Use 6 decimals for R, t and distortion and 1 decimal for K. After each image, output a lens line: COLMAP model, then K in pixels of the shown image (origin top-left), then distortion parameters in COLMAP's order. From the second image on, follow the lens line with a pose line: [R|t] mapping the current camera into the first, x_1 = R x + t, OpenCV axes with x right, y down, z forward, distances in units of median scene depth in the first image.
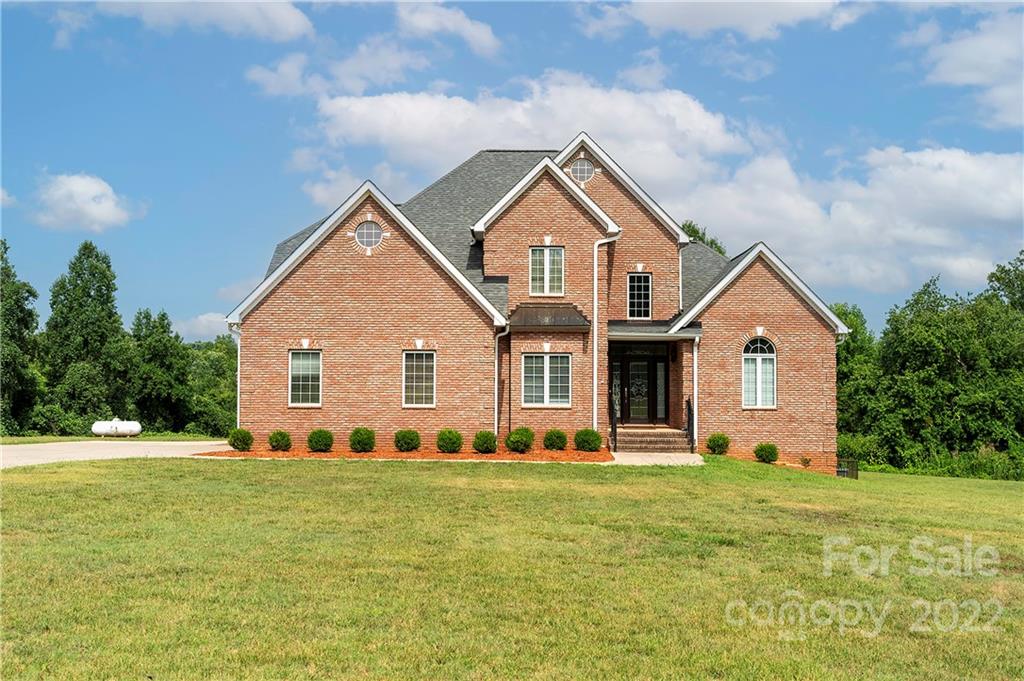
lens RADIAL K [[1212.1, 0, 512.0], [0, 1212.1, 340.5], [0, 0, 1]] dist [-0.010109, -0.044795]
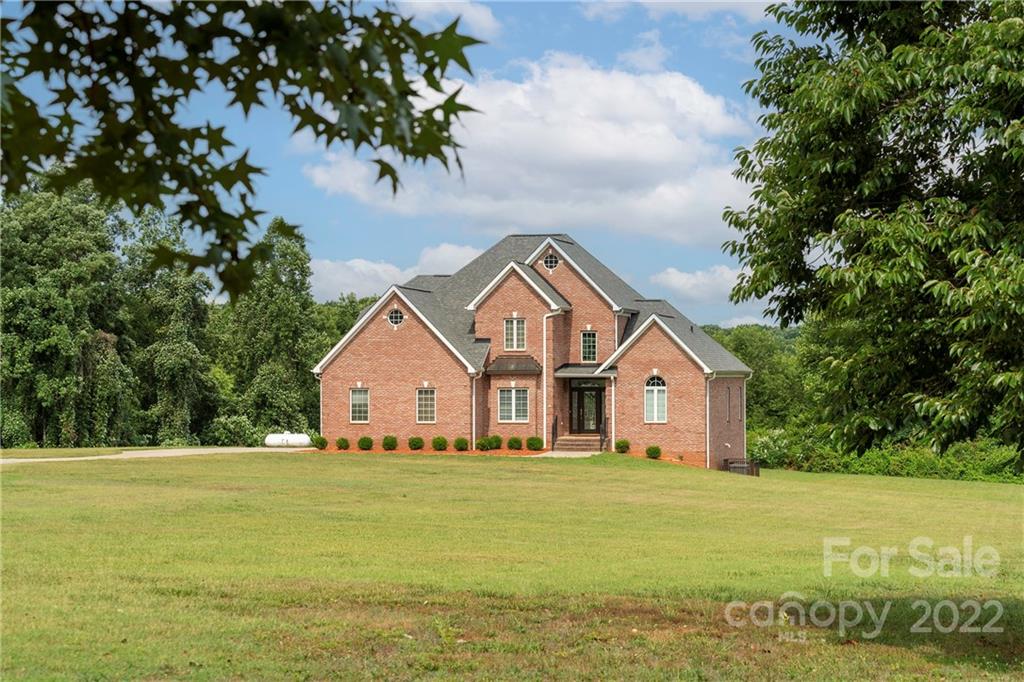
lens RADIAL K [[2259.5, 0, 512.0], [0, 2259.5, 341.0], [0, 0, 1]] dist [0.023707, 0.053995]
pose [[0.968202, -0.012106, -0.249877, 0.750727], [0.018077, 0.999603, 0.021615, -0.112254], [0.249516, -0.025445, 0.968036, -1.802676]]
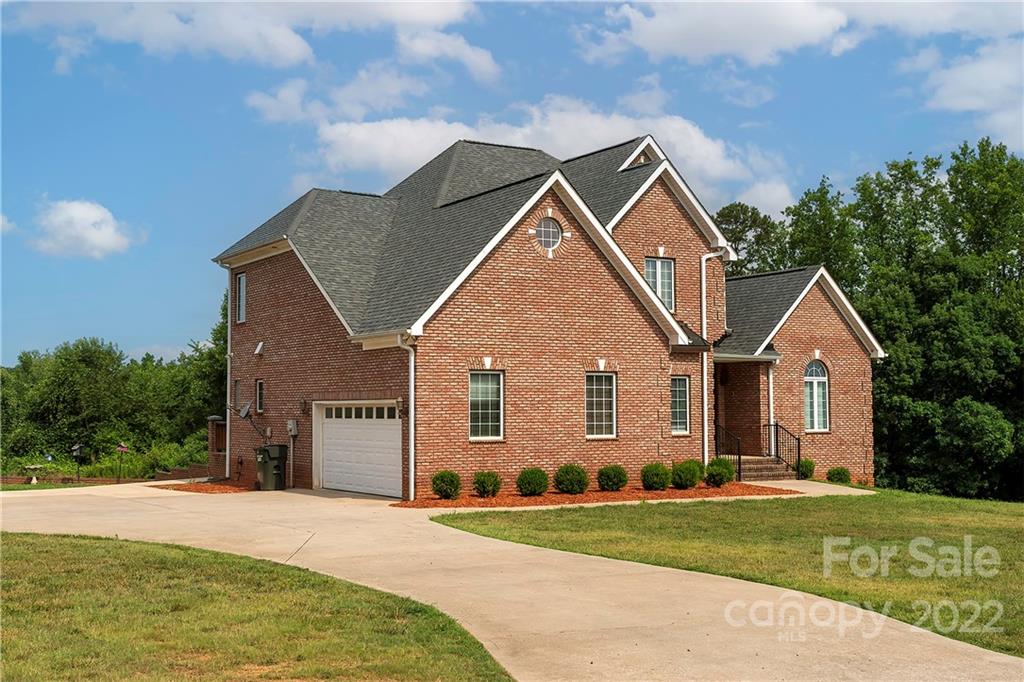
lens RADIAL K [[1247.9, 0, 512.0], [0, 1247.9, 341.0], [0, 0, 1]] dist [0.009142, -0.000912]
pose [[0.847564, 0.020053, 0.530314, -0.565795], [-0.014438, 0.999787, -0.014730, 0.000070], [-0.530497, 0.004828, 0.847673, 0.267515]]
